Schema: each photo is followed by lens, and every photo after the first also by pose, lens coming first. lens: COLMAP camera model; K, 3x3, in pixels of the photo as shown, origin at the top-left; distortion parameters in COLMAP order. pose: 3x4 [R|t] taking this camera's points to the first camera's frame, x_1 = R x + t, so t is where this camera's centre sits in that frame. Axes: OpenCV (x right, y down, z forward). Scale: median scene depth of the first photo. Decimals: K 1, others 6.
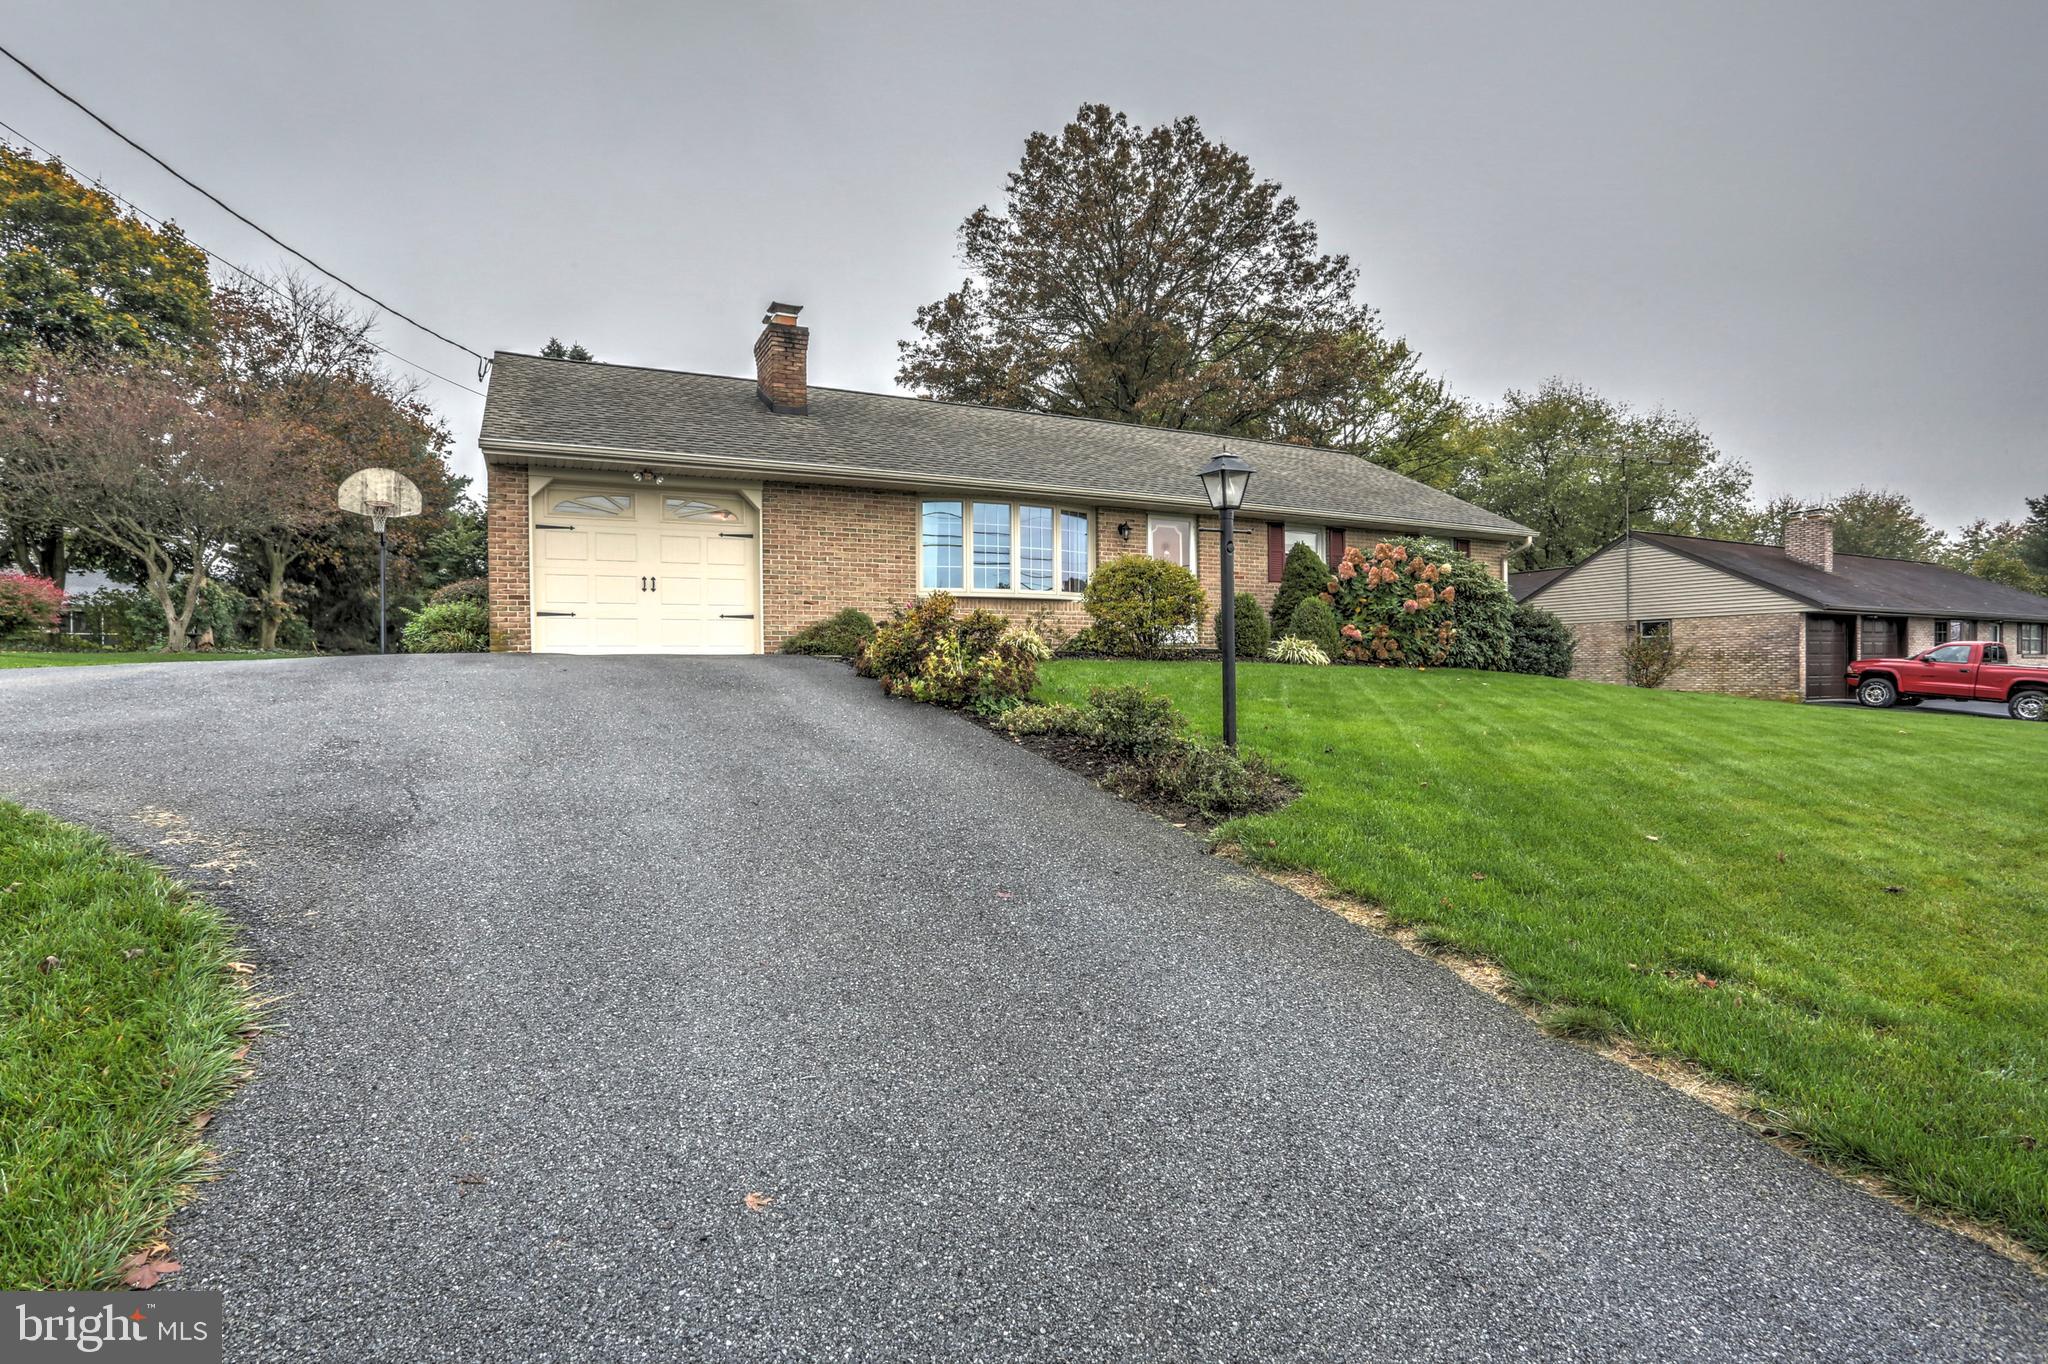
lens RADIAL K [[986.5, 0, 1023.8], [0, 986.5, 724.7], [0, 0, 1]] dist [-0.081957, 0.035285]
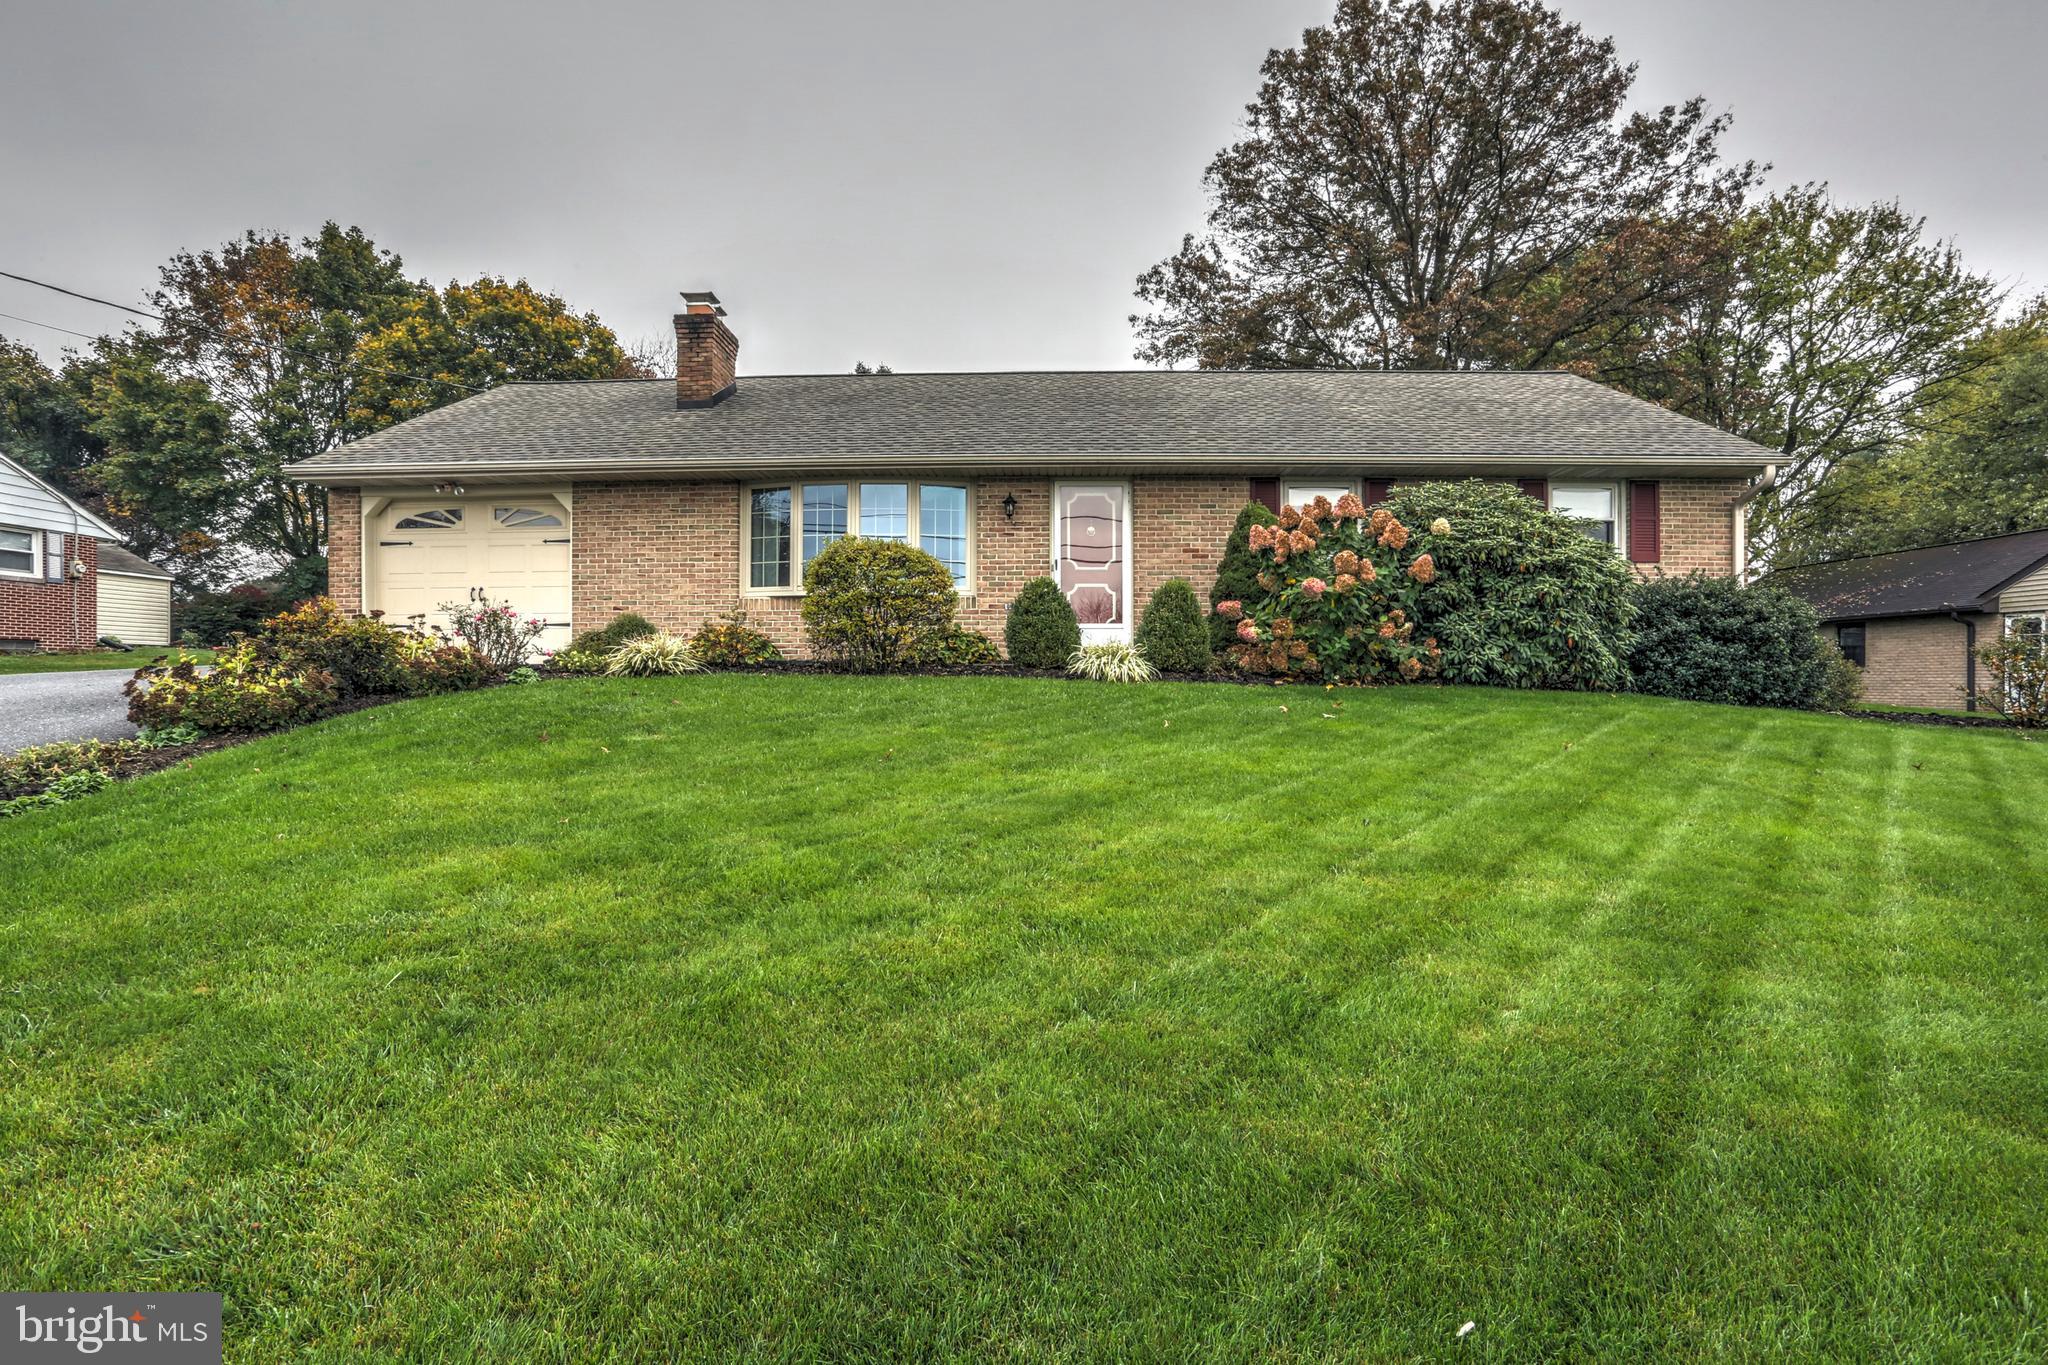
lens RADIAL K [[993.8, 0, 1024.0], [0, 993.8, 682.5], [0, 0, 1]] dist [-0.085271, 0.037111]
pose [[0.877962, 0.013056, -0.478553, 0.473395], [-0.030635, 0.999111, -0.028946, -0.032848], [0.477750, 0.040074, 0.877581, 0.311413]]
